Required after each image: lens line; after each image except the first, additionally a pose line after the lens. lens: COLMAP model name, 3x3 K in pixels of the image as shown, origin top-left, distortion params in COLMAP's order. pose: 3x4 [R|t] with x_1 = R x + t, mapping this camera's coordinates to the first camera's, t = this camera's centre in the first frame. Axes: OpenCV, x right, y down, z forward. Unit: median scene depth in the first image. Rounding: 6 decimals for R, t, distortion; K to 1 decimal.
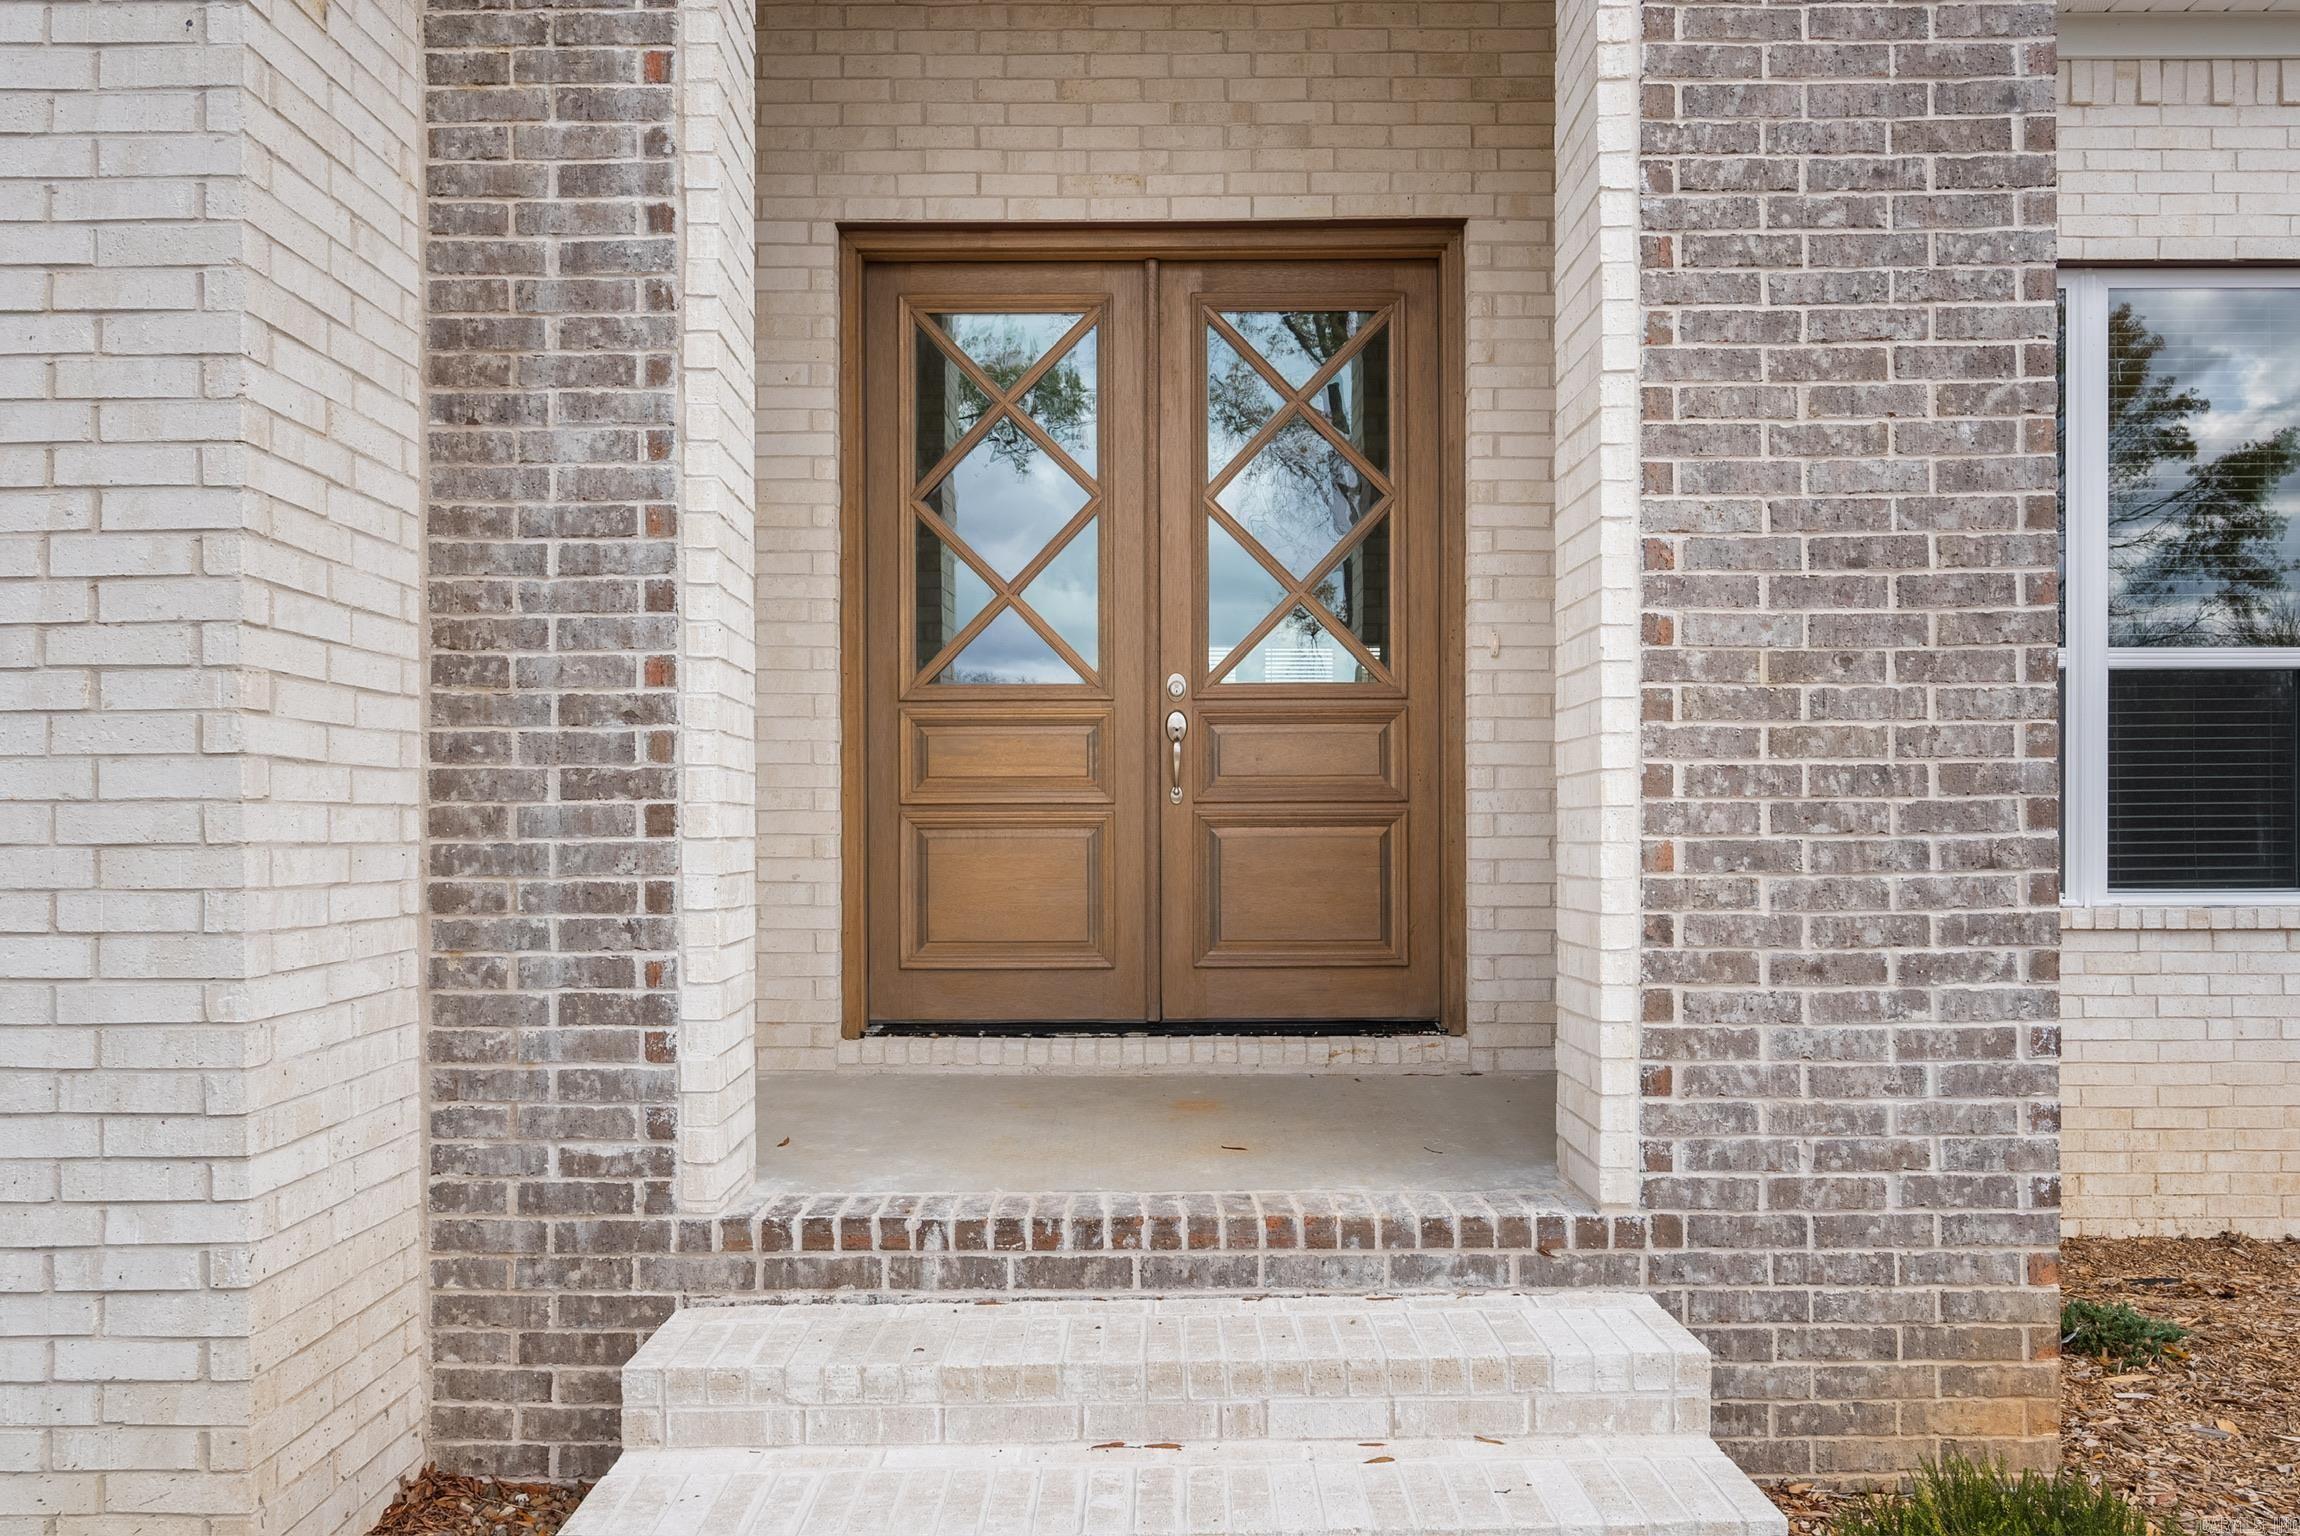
lens RADIAL K [[1503.4, 0, 1129.5], [0, 1503.4, 831.4], [0, 0, 1]] dist [0.001661, 0.000898]
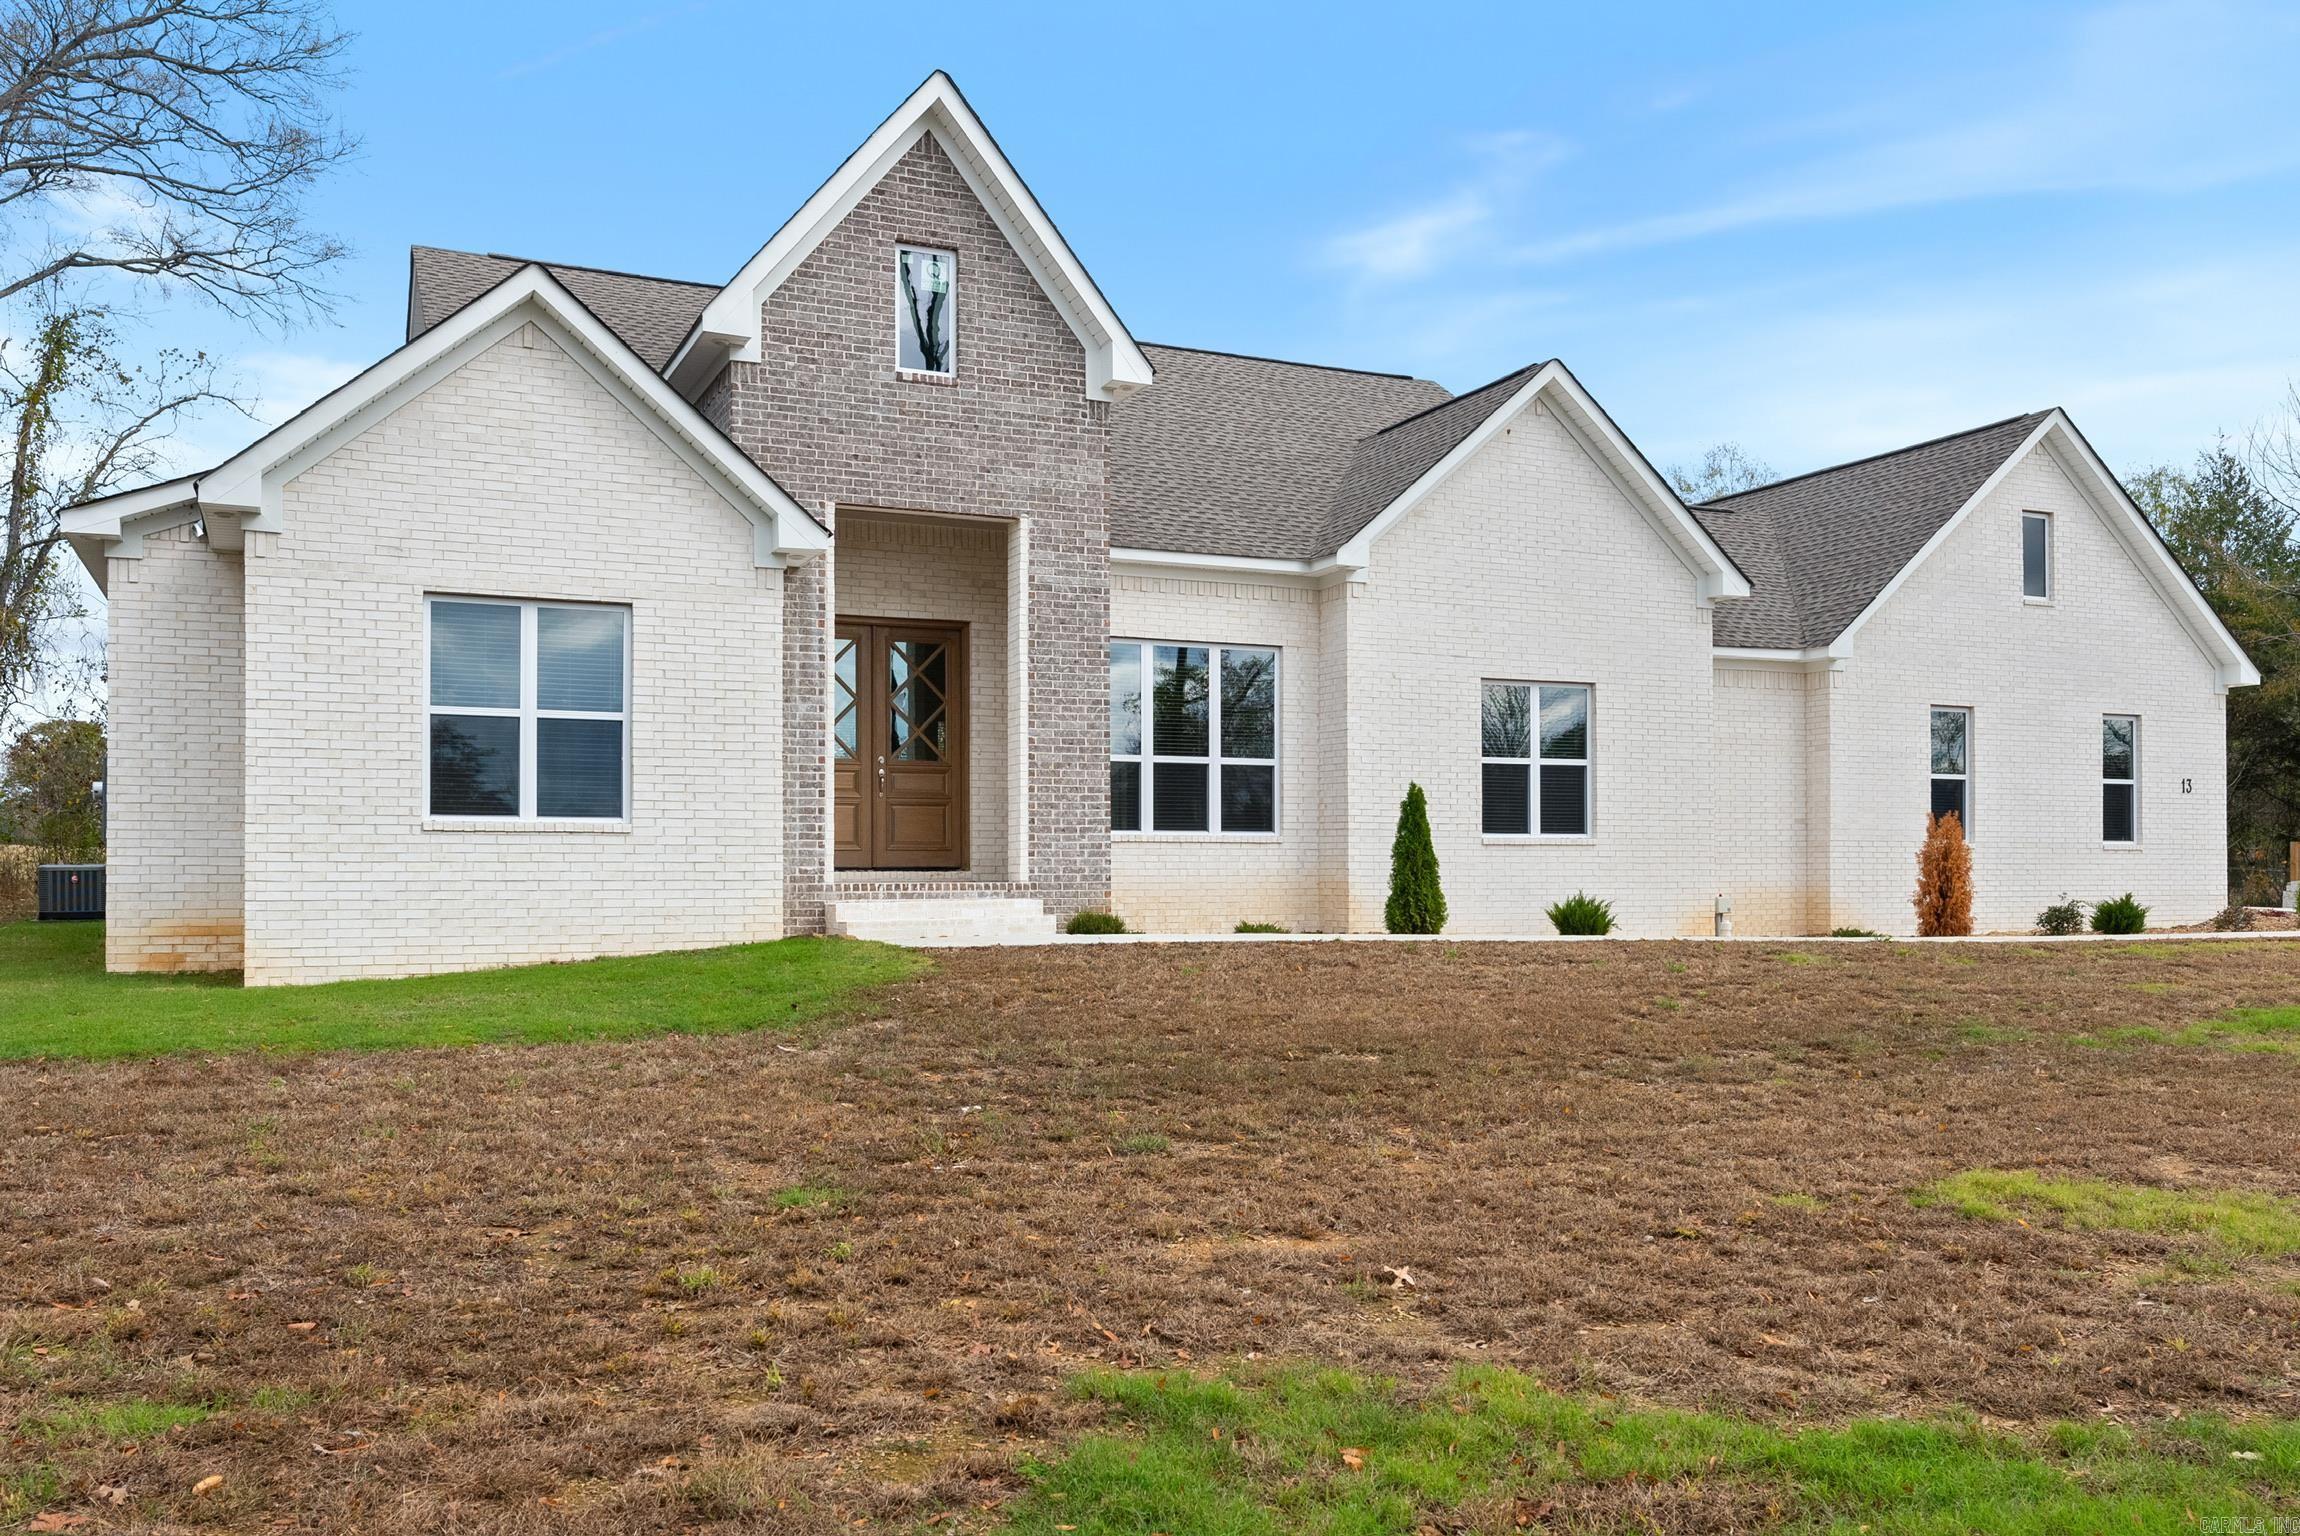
lens RADIAL K [[1861.3, 0, 1149.5], [0, 1861.3, 775.5], [0, 0, 1]] dist [-0.000755, 0.000001]
pose [[0.903762, 0.023624, 0.427382, -1.776964], [0.004120, 0.997949, -0.063876, 0.292798], [-0.428015, 0.059490, 0.901812, -4.339520]]
